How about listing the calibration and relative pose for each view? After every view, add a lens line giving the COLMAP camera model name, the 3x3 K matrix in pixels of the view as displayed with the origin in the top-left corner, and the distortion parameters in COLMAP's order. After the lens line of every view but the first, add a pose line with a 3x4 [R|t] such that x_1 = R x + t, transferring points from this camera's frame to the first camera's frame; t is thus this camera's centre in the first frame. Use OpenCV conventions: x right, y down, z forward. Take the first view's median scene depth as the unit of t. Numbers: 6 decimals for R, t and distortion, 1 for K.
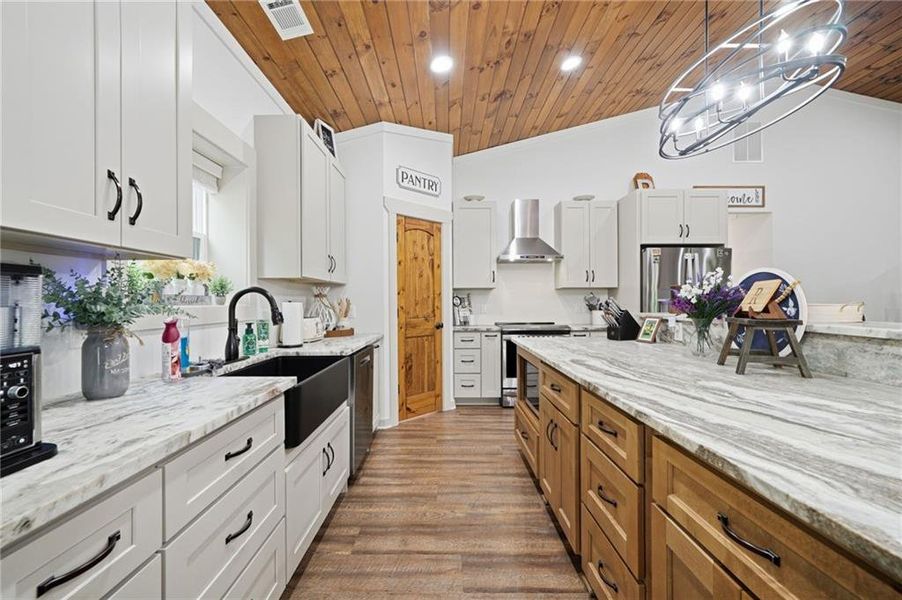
lens RADIAL K [[377.0, 0, 450.4], [0, 377.0, 305.3], [0, 0, 1]] dist [0.029155, 0.000016]
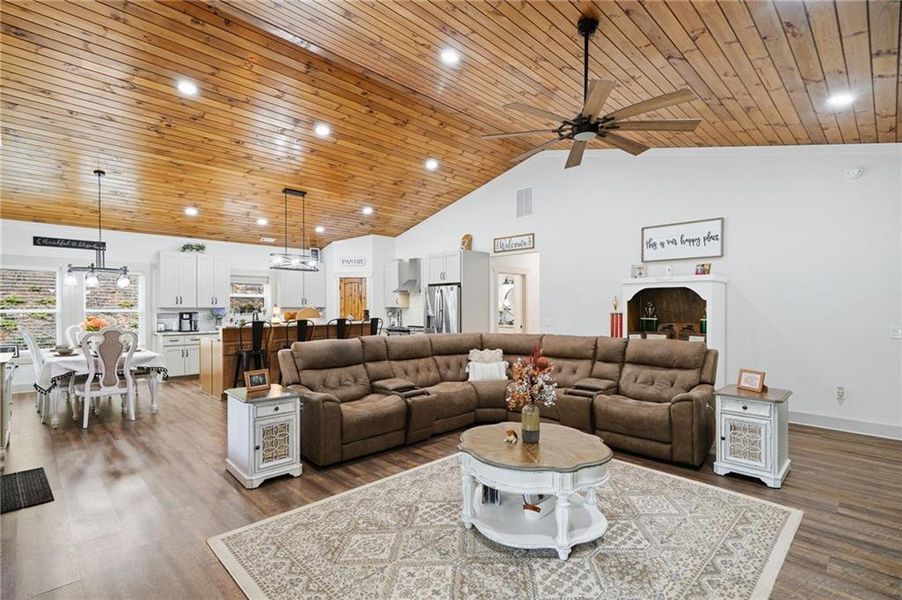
lens RADIAL K [[434.0, 0, 448.1], [0, 434.0, 309.6], [0, 0, 1]] dist [0.017011, 0.000355]
pose [[0.698033, 0.001018, -0.716065, 2.201822], [-0.004235, 0.999987, -0.002707, -0.037520], [0.716053, 0.004922, 0.698028, -0.396831]]
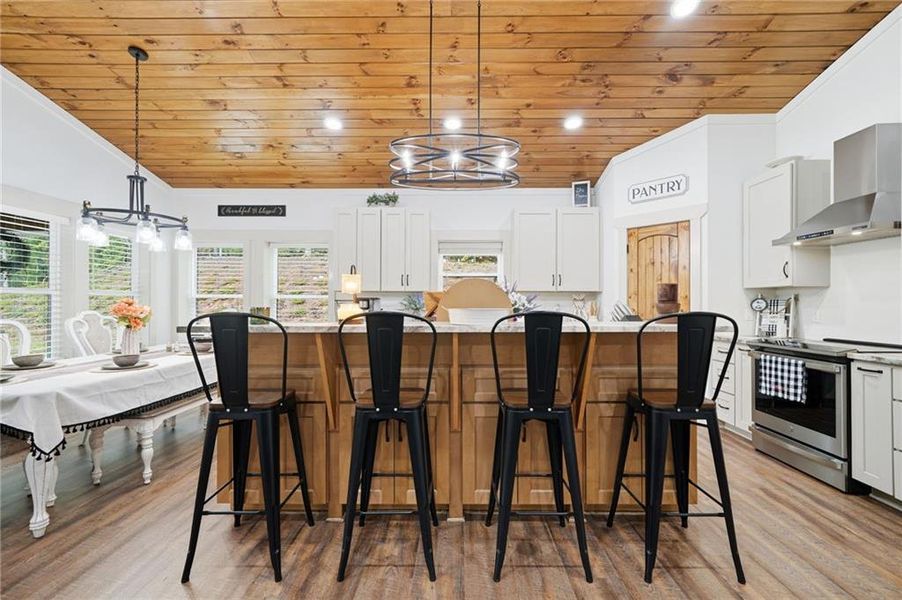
lens RADIAL K [[383.2, 0, 451.0], [0, 383.2, 300.0], [0, 0, 1]] dist [-0.000667, 0.000256]
pose [[-0.019385, -0.011099, -0.999750, 0.985689], [-0.011916, 0.999870, -0.010869, -0.008844], [0.999741, 0.011702, -0.019514, 0.478385]]
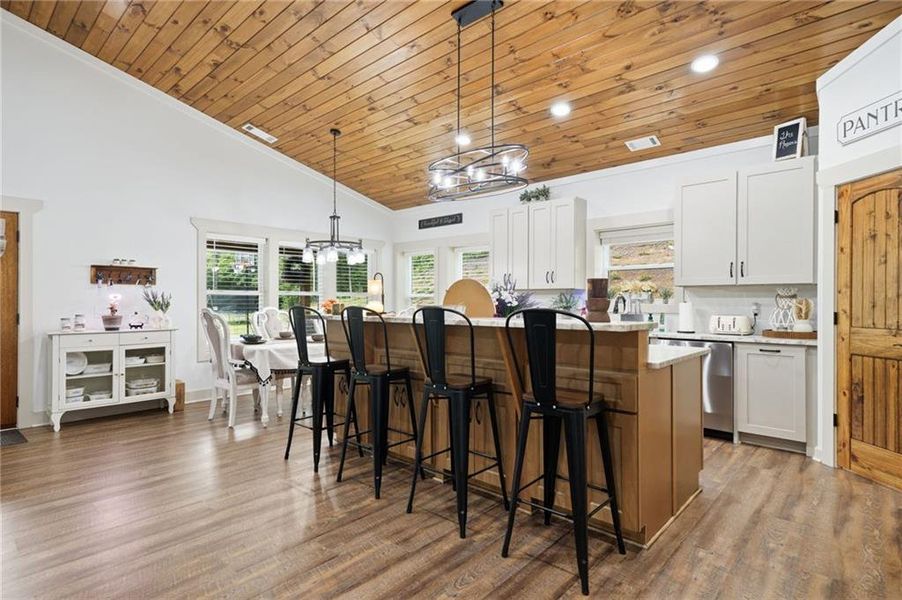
lens RADIAL K [[437.0, 0, 448.5], [0, 437.0, 301.4], [0, 0, 1]] dist [0.001096, 0.000206]
pose [[-0.665477, 0.004694, -0.746403, 0.984480], [-0.004265, 0.999940, 0.010091, -0.016020], [0.746406, 0.009899, -0.665417, 0.973700]]
